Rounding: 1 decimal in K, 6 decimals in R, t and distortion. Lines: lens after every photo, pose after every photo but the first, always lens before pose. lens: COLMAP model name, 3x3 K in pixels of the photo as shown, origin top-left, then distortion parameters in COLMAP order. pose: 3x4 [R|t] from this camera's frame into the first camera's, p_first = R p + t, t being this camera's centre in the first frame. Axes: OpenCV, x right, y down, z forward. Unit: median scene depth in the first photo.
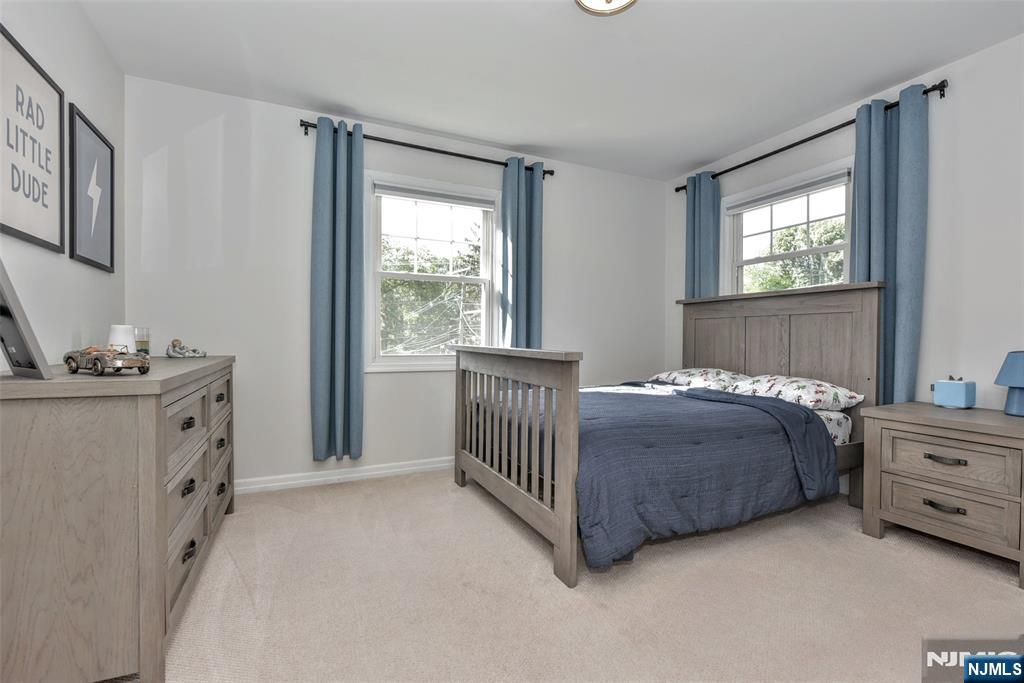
lens RADIAL K [[455.1, 0, 512.0], [0, 455.1, 341.5], [0, 0, 1]] dist [-0.003071, -0.000967]
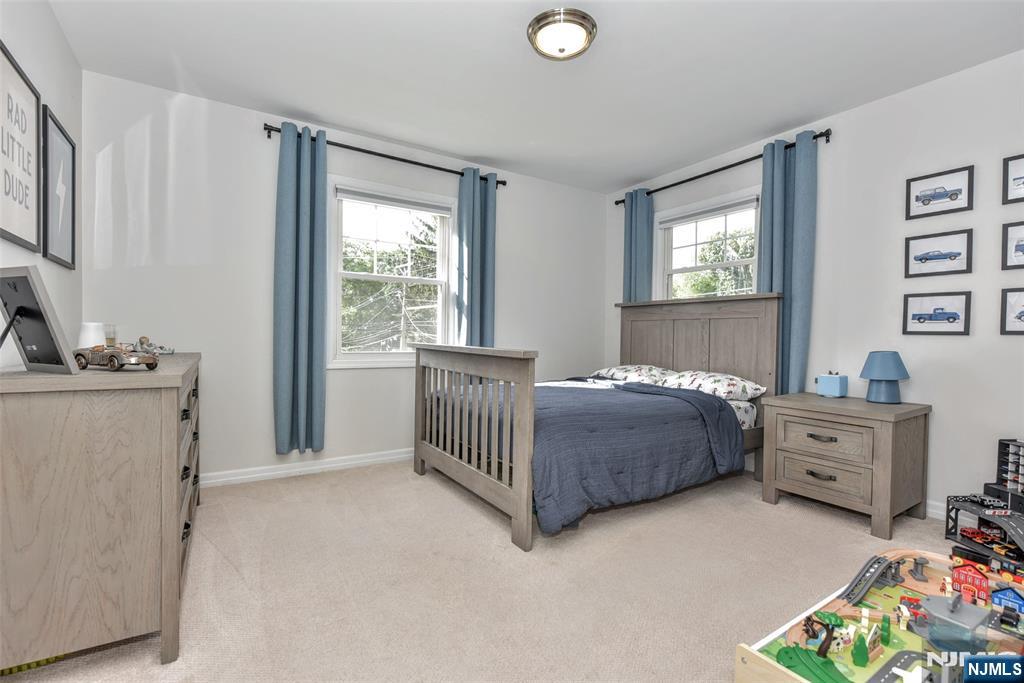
lens RADIAL K [[455.1, 0, 512.0], [0, 455.1, 341.5], [0, 0, 1]] dist [-0.003071, -0.000967]
pose [[0.992195, 0.006128, 0.124547, -0.037949], [-0.006927, 0.999958, 0.005984, -0.004839], [-0.124505, -0.006800, 0.992196, -0.102515]]
